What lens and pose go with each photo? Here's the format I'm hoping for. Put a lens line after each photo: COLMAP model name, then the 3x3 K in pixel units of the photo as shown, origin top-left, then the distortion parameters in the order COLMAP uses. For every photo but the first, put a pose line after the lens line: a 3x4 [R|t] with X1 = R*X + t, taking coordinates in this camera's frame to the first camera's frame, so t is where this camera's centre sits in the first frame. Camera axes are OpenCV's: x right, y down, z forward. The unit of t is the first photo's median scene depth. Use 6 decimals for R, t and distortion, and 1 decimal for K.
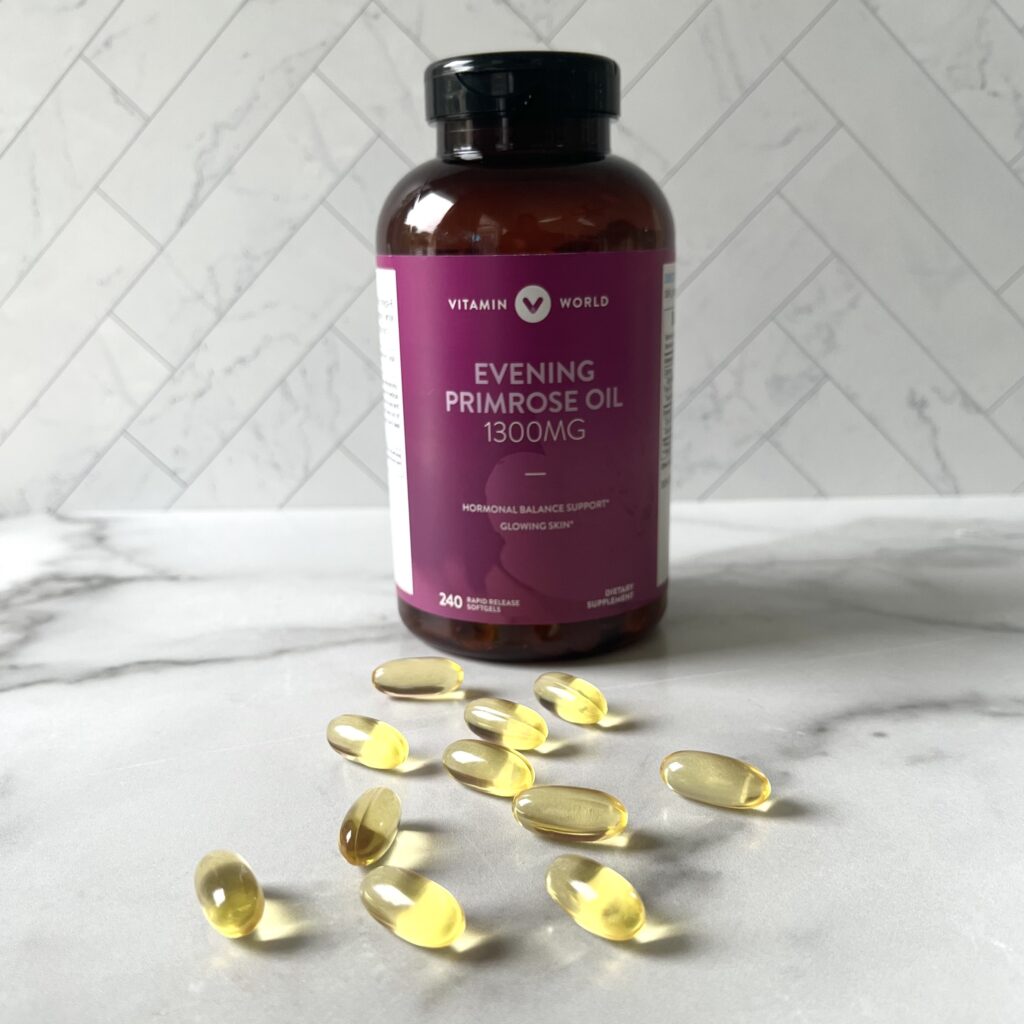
lens RADIAL K [[943.1, 0, 544.0], [0, 943.1, 513.0], [0, 0, 1]] dist [0.013916, -0.001197]
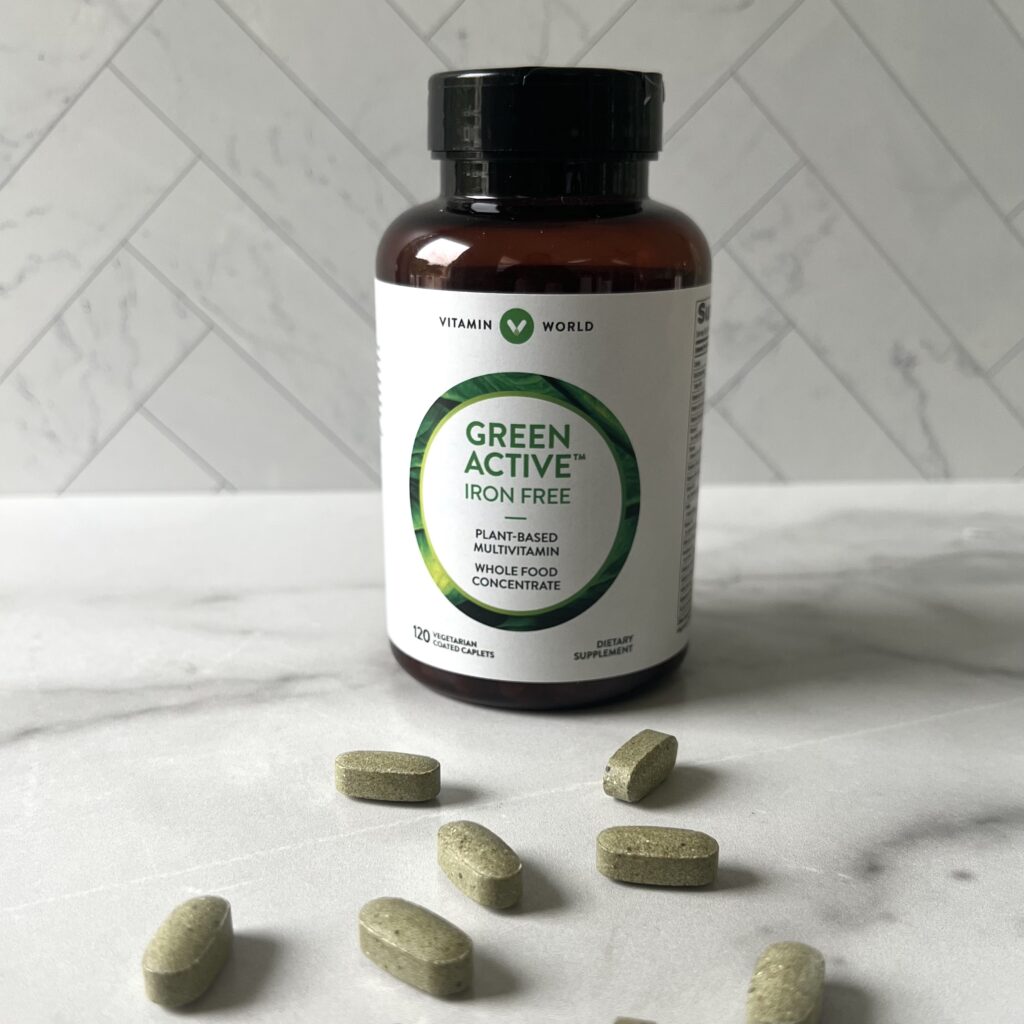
lens RADIAL K [[1089.9, 0, 511.7], [0, 1089.9, 559.4], [0, 0, 1]] dist [-0.005597, 0.014025]
pose [[0.995586, -0.003468, 0.093786, -0.009191], [-0.002938, 0.997676, 0.068079, -0.013489], [-0.093804, -0.068054, 0.993262, 0.130887]]
